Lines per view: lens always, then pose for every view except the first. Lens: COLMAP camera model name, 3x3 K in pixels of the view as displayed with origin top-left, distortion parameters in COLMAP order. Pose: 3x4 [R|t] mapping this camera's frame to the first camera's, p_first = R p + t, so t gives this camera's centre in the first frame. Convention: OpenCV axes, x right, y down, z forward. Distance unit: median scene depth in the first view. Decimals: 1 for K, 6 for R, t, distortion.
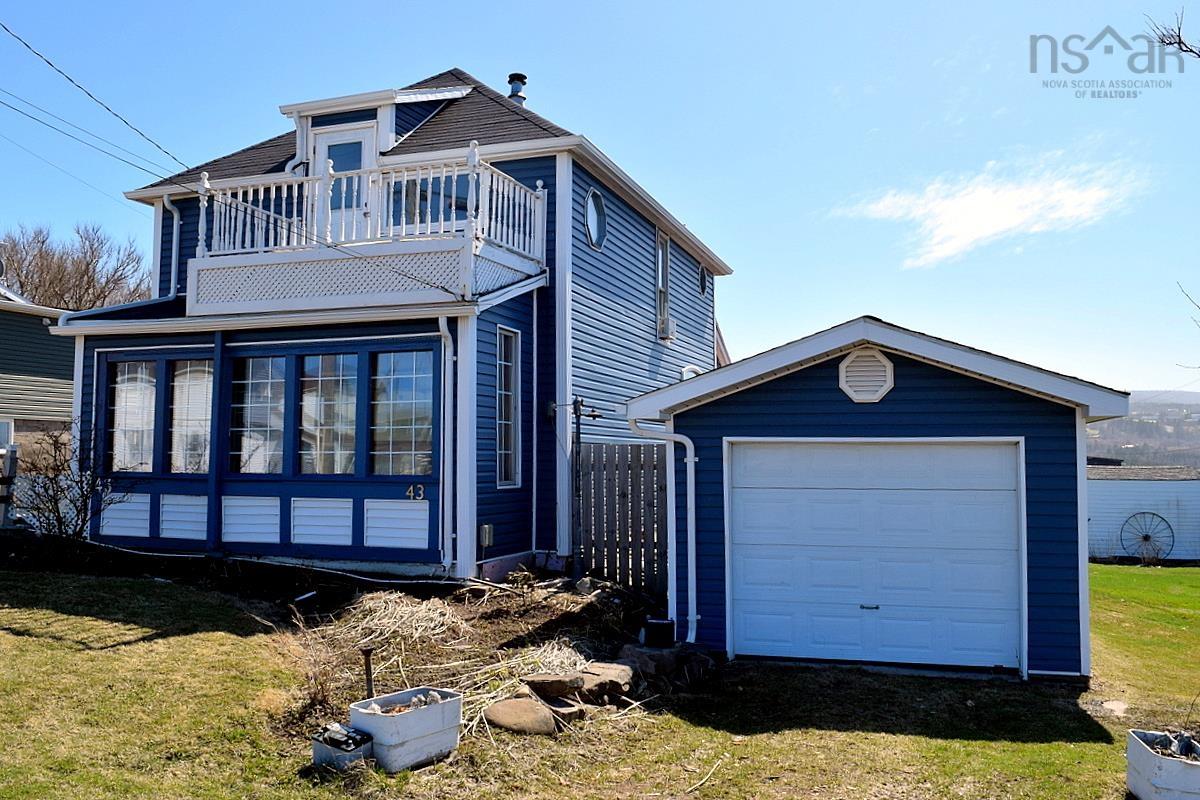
lens RADIAL K [[983.8, 0, 604.4], [0, 983.8, 387.3], [0, 0, 1]] dist [-0.083334, -0.001244]
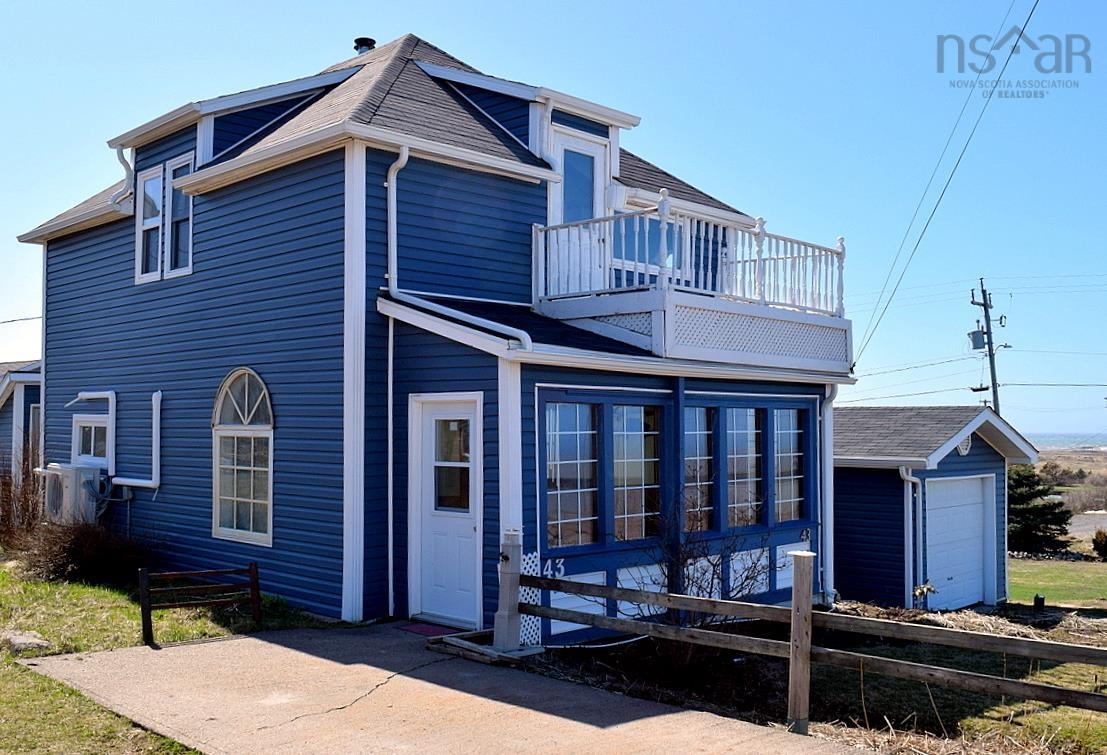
lens RADIAL K [[1086.8, 0, 553.5], [0, 1086.8, 377.5], [0, 0, 1]] dist [-0.062237, 0.012152]
pose [[0.441423, 0.043507, 0.896244, -1.331416], [-0.067520, 0.997603, -0.015172, -0.034023], [-0.894755, -0.053817, 0.443303, 0.658813]]
